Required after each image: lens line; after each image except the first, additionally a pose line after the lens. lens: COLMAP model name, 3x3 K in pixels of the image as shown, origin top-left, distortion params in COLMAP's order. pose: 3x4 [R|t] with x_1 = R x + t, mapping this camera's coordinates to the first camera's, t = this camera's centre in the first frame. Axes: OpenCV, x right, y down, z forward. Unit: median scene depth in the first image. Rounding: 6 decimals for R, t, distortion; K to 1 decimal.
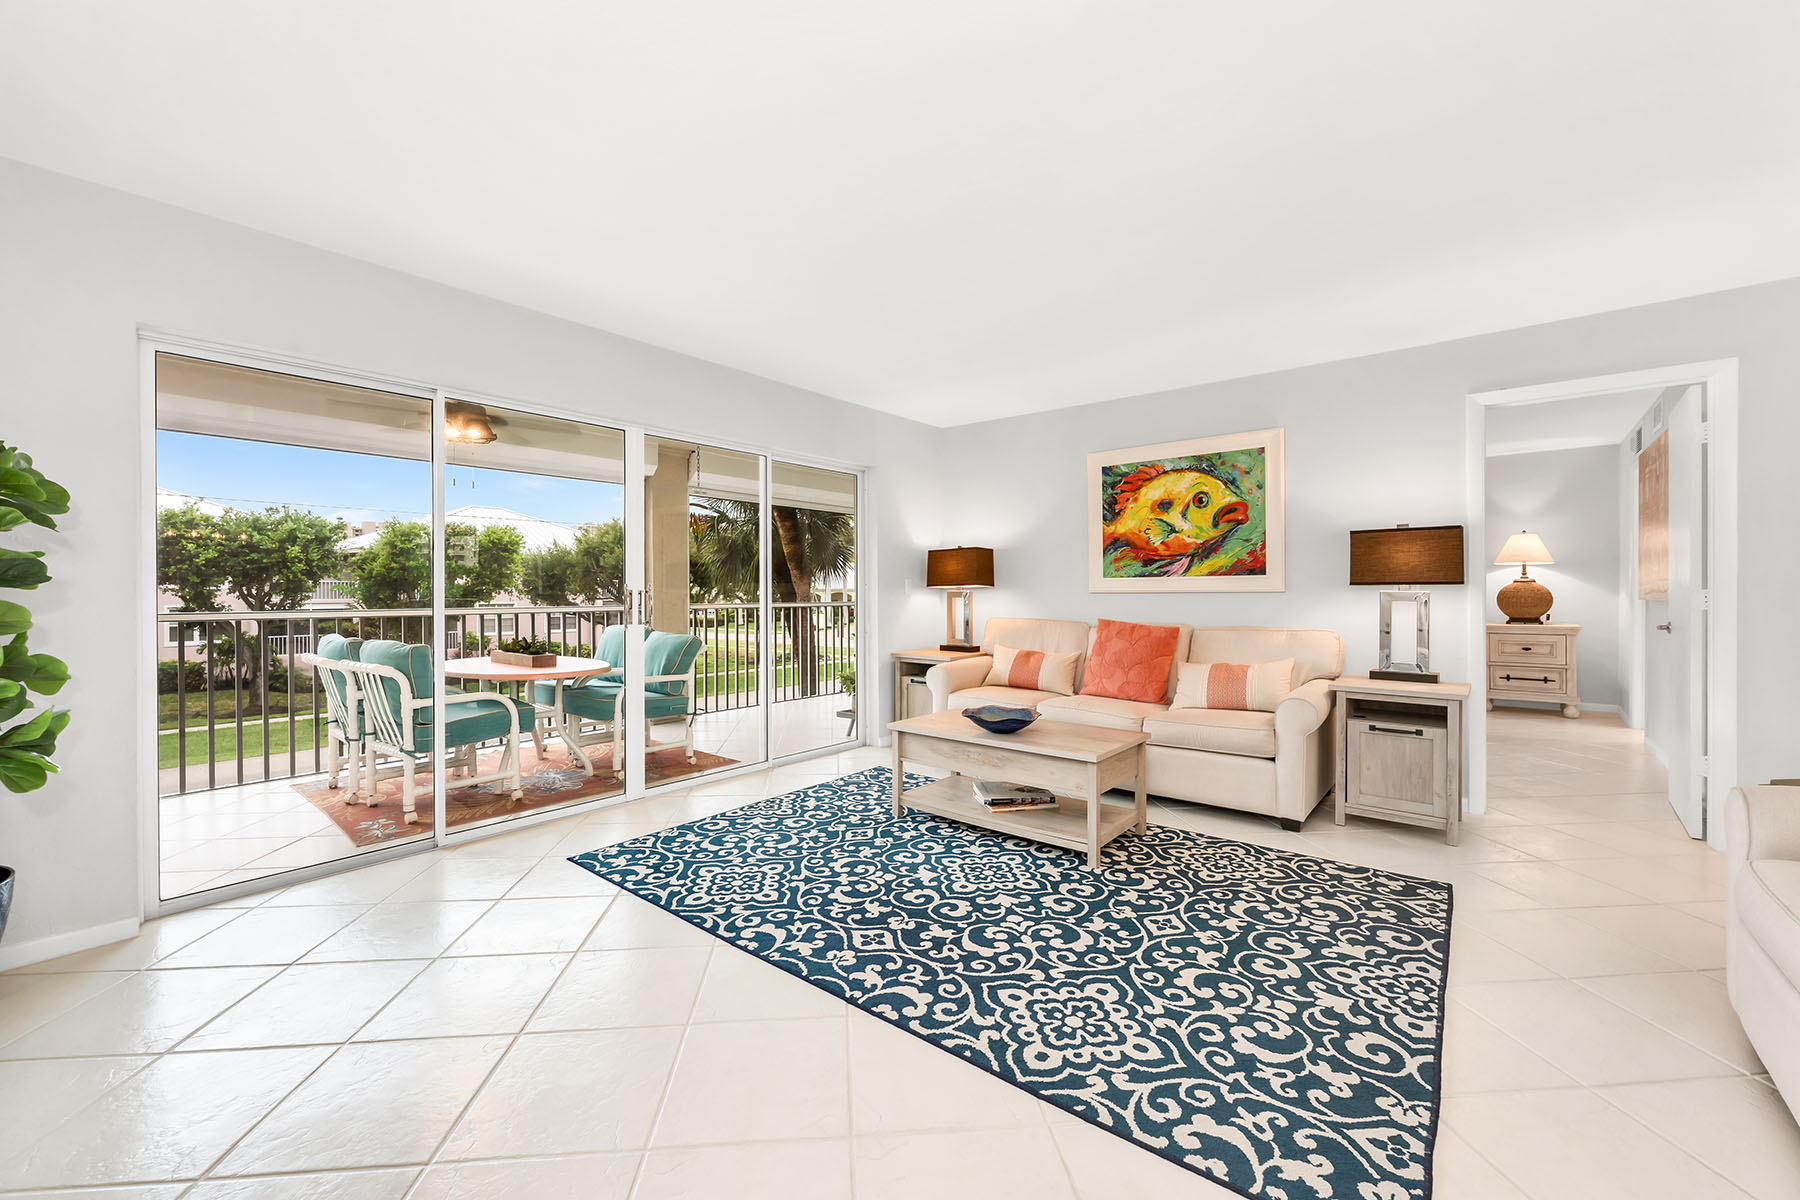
lens RADIAL K [[715.8, 0, 897.3], [0, 715.8, 595.7], [0, 0, 1]] dist [-0.001622, -0.000303]
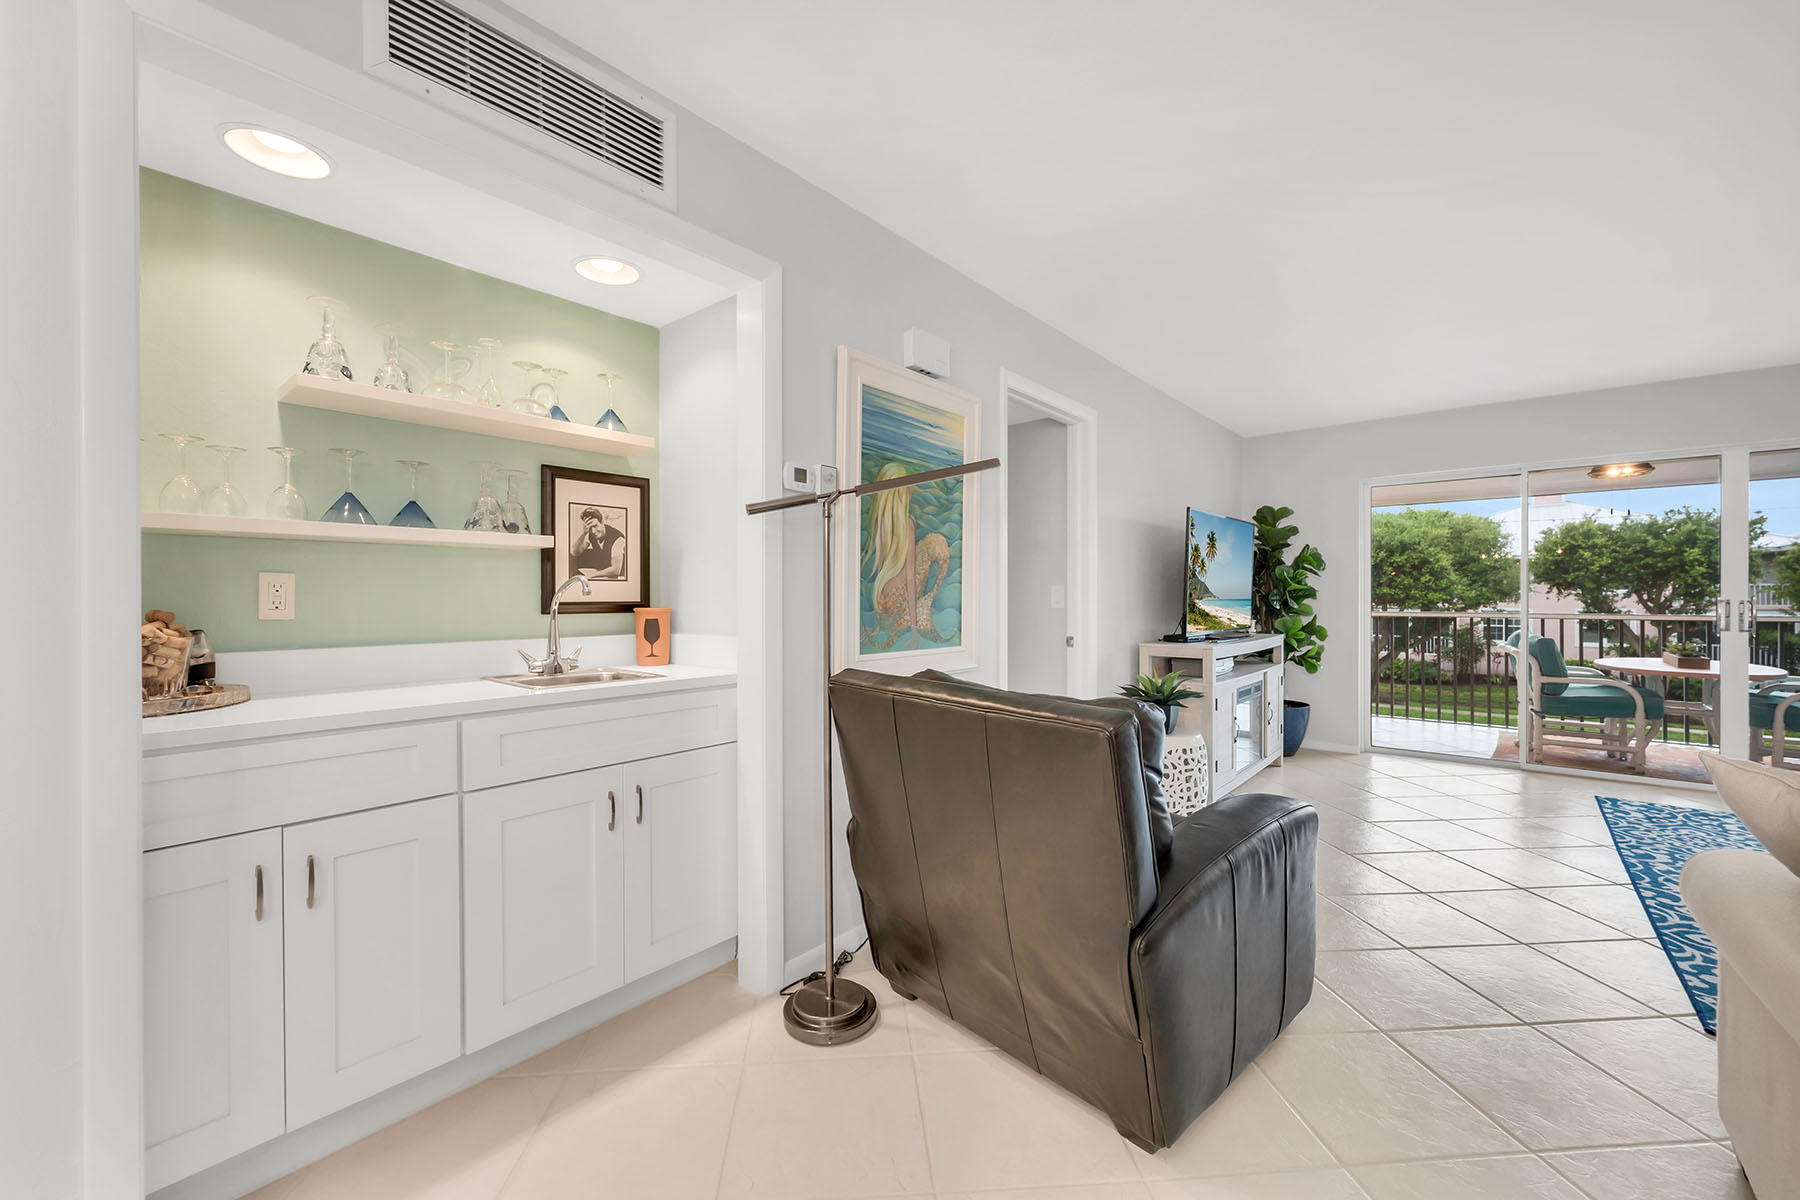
lens RADIAL K [[715.8, 0, 897.3], [0, 715.8, 595.7], [0, 0, 1]] dist [-0.001622, -0.000303]
pose [[-0.012230, 0.000863, -0.999925, 0.619987], [-0.006149, 0.999981, 0.000939, -0.006355], [0.999906, 0.006160, -0.012225, -0.217057]]
